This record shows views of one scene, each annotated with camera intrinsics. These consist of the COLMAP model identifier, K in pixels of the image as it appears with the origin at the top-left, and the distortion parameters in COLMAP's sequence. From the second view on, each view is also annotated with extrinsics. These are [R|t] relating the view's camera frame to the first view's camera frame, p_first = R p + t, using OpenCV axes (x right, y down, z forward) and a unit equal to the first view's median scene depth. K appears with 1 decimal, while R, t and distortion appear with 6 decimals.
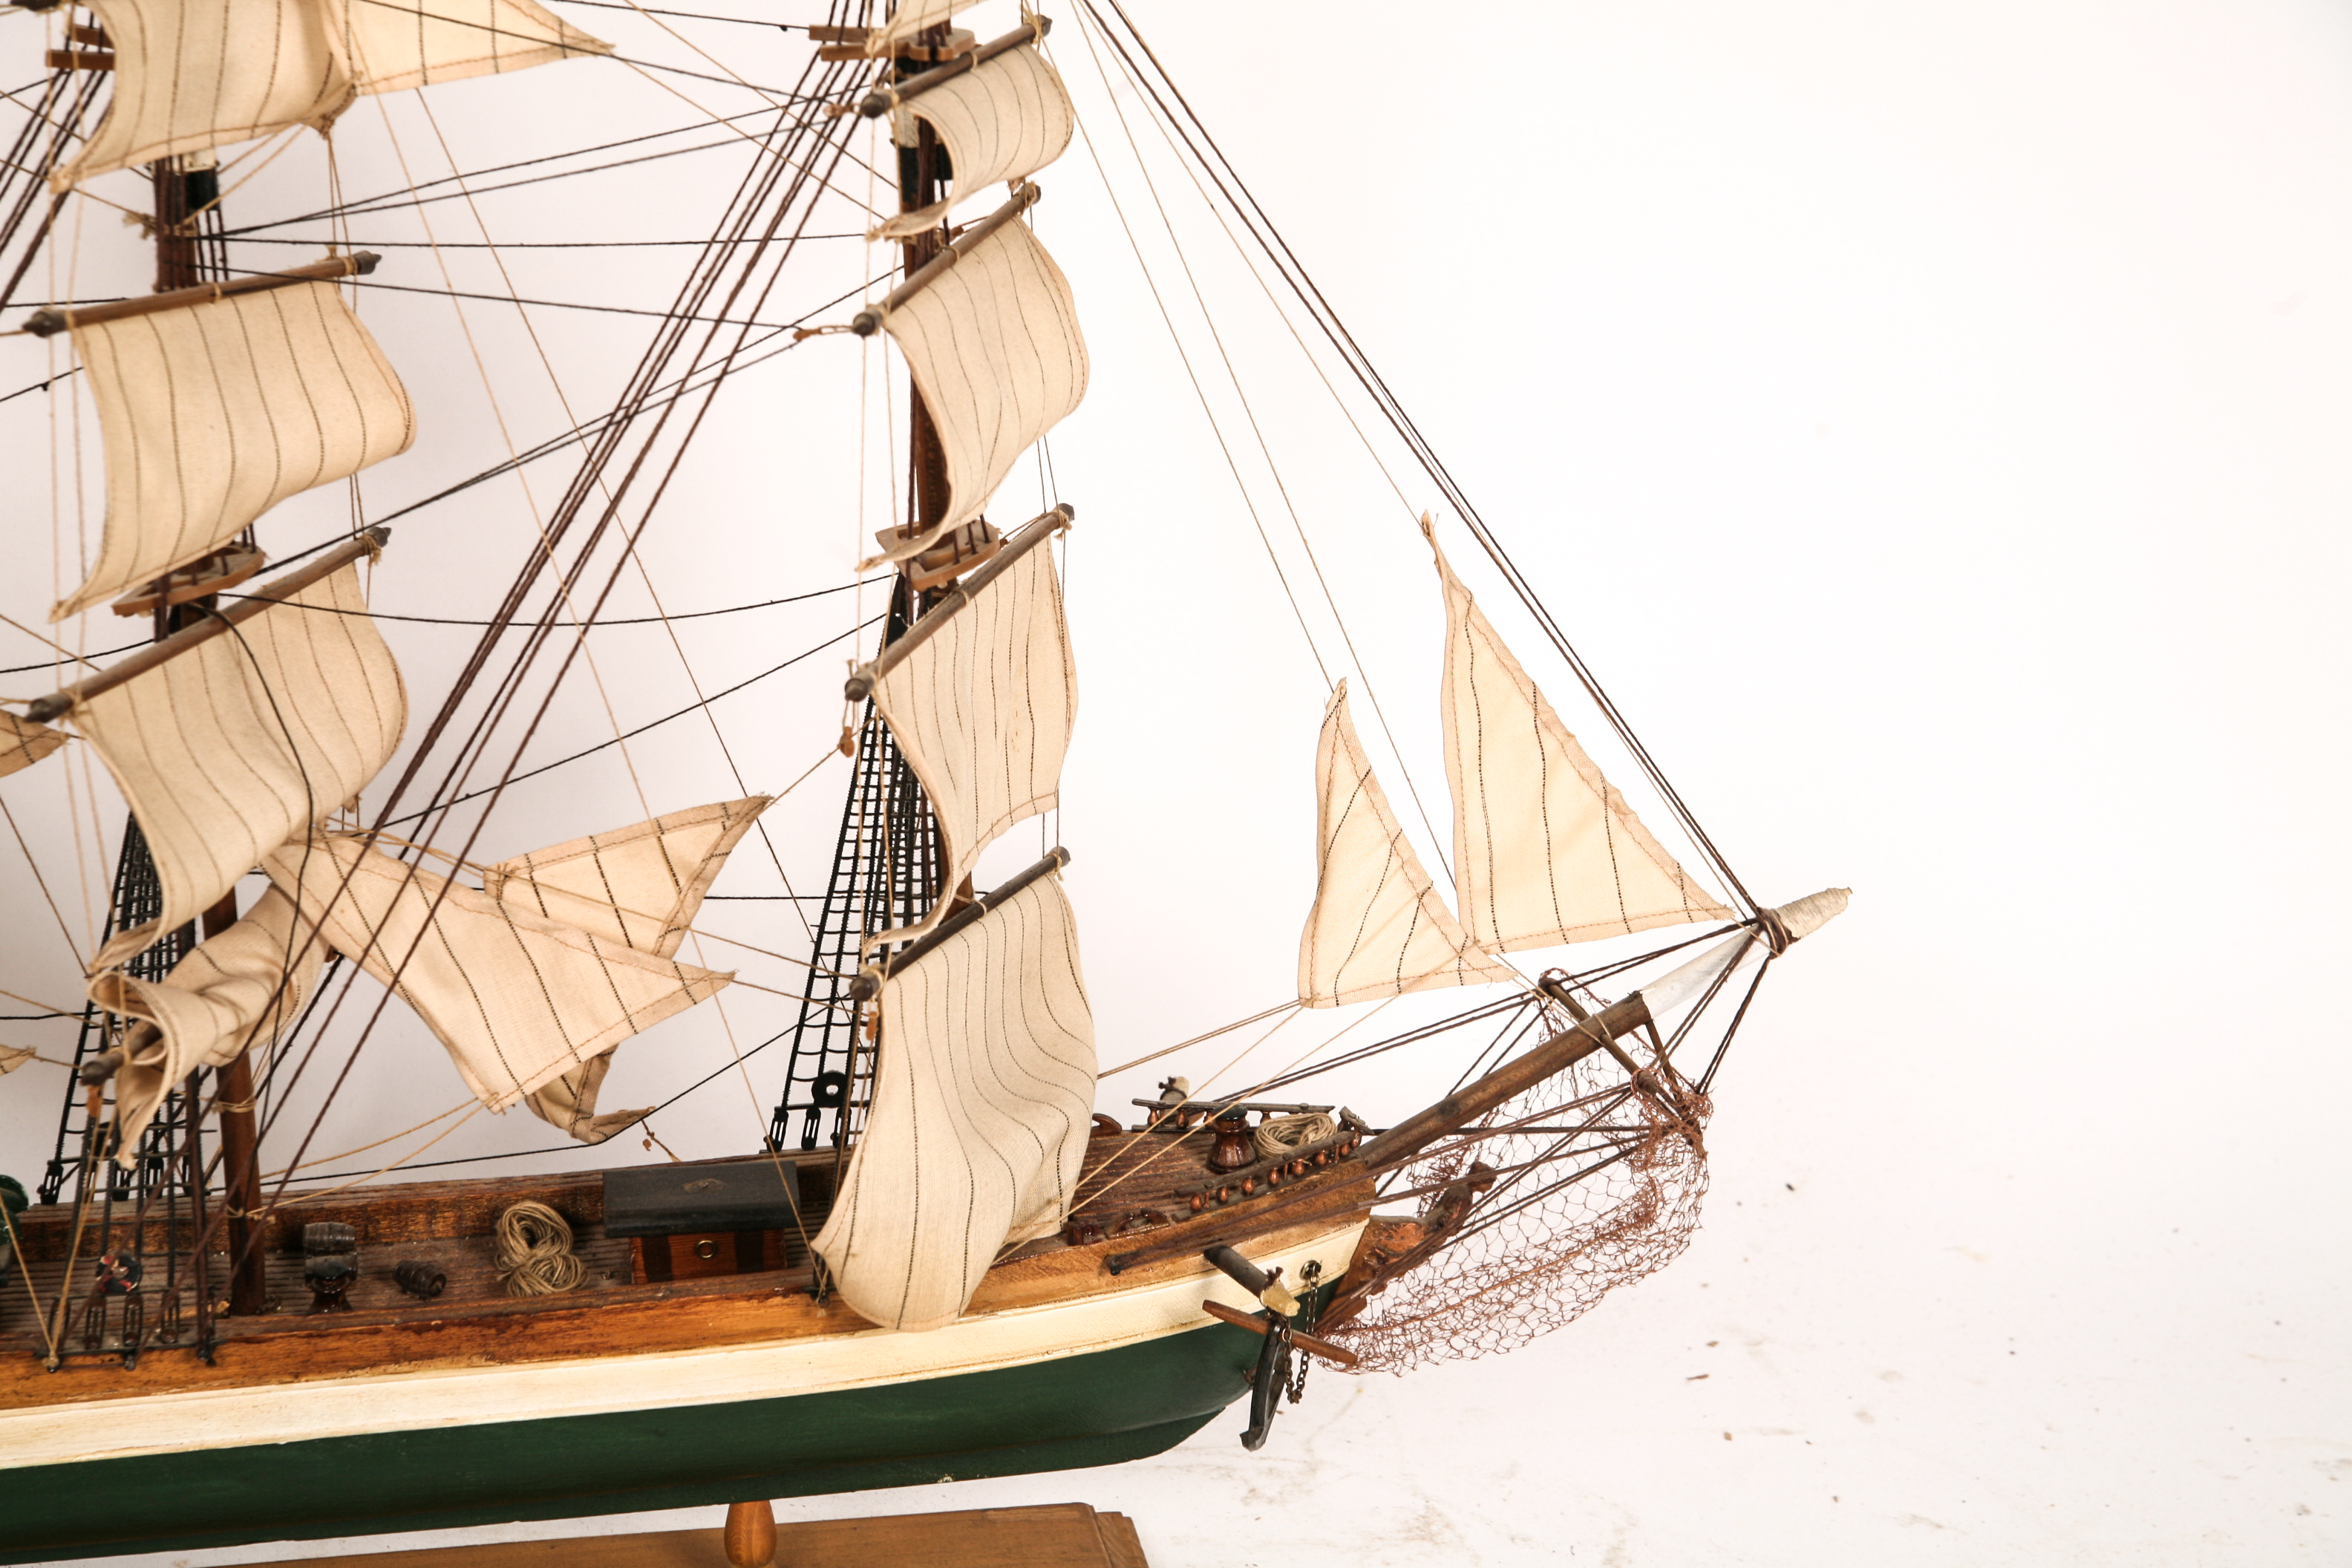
lens RADIAL K [[4380.0, 0, 1178.1], [0, 4380.0, 800.3], [0, 0, 1]] dist [0.098456, 0.573514]
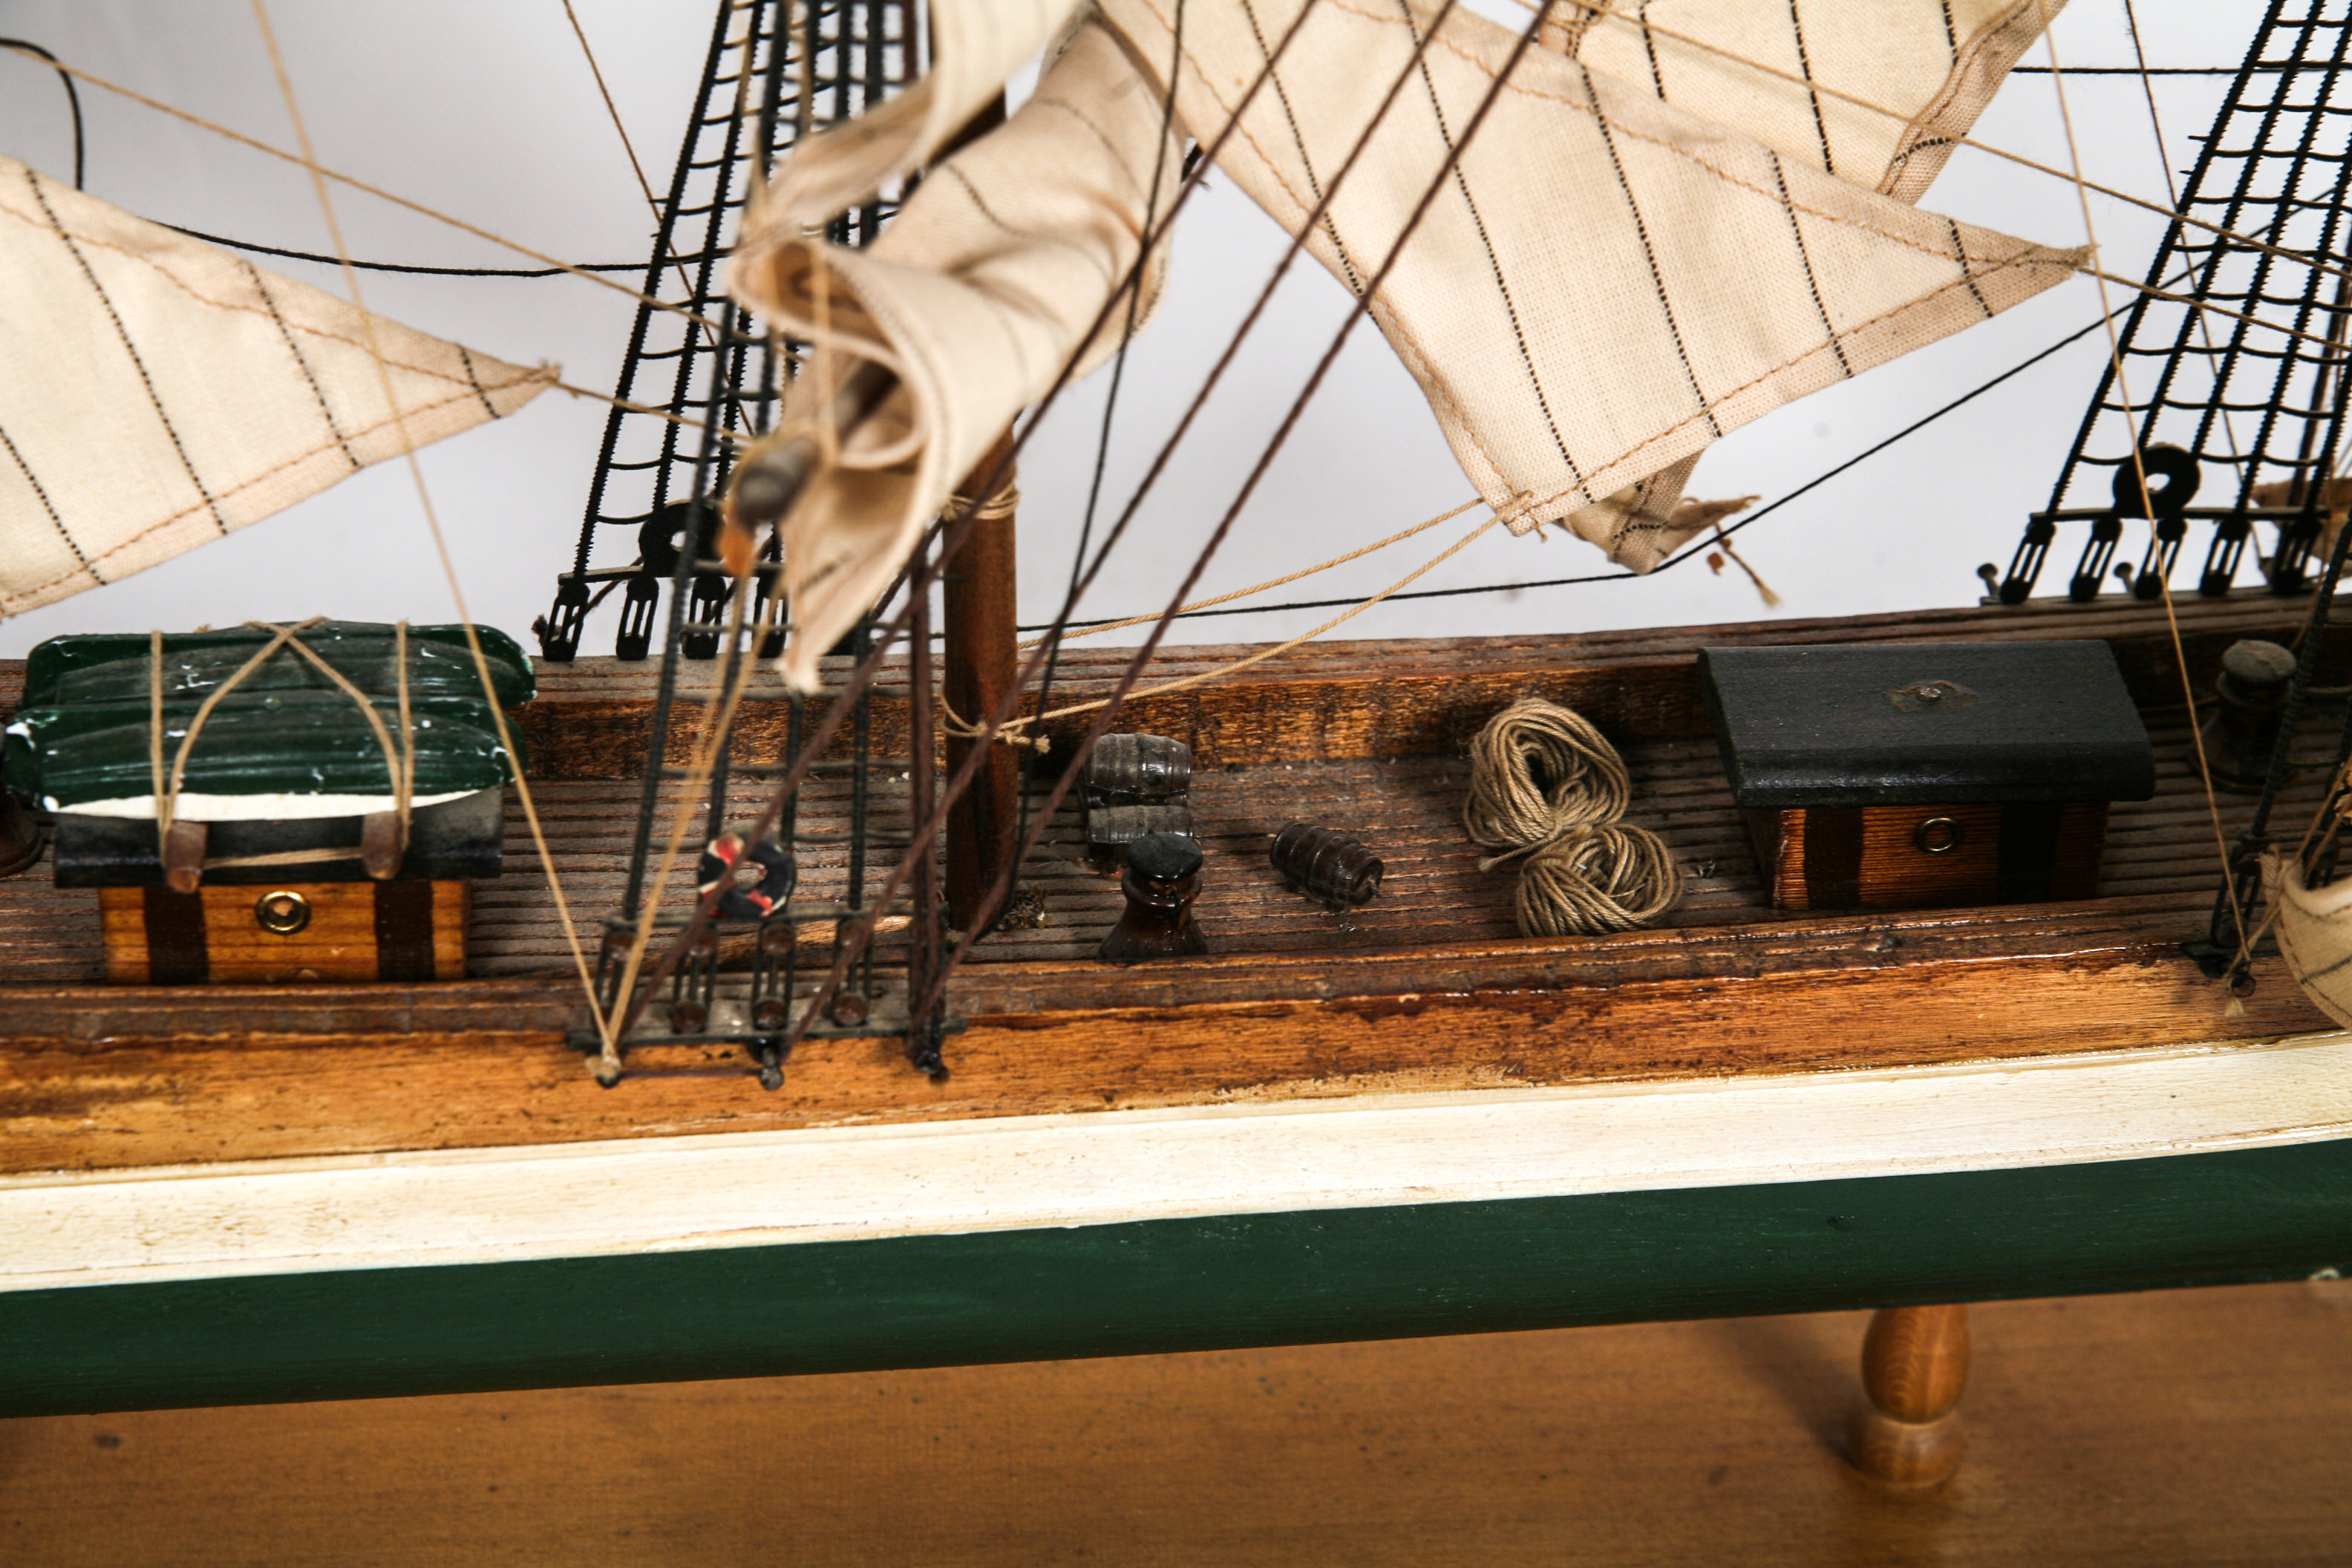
lens RADIAL K [[4435.2, 0, 1176.0], [0, 4435.2, 784.0], [0, 0, 1]] dist [0.063369, 0.472453]
pose [[0.997675, 0.045510, -0.050731, -0.169462], [-0.034427, 0.978954, 0.201155, 0.004687], [0.058818, -0.198941, 0.978245, 0.548430]]
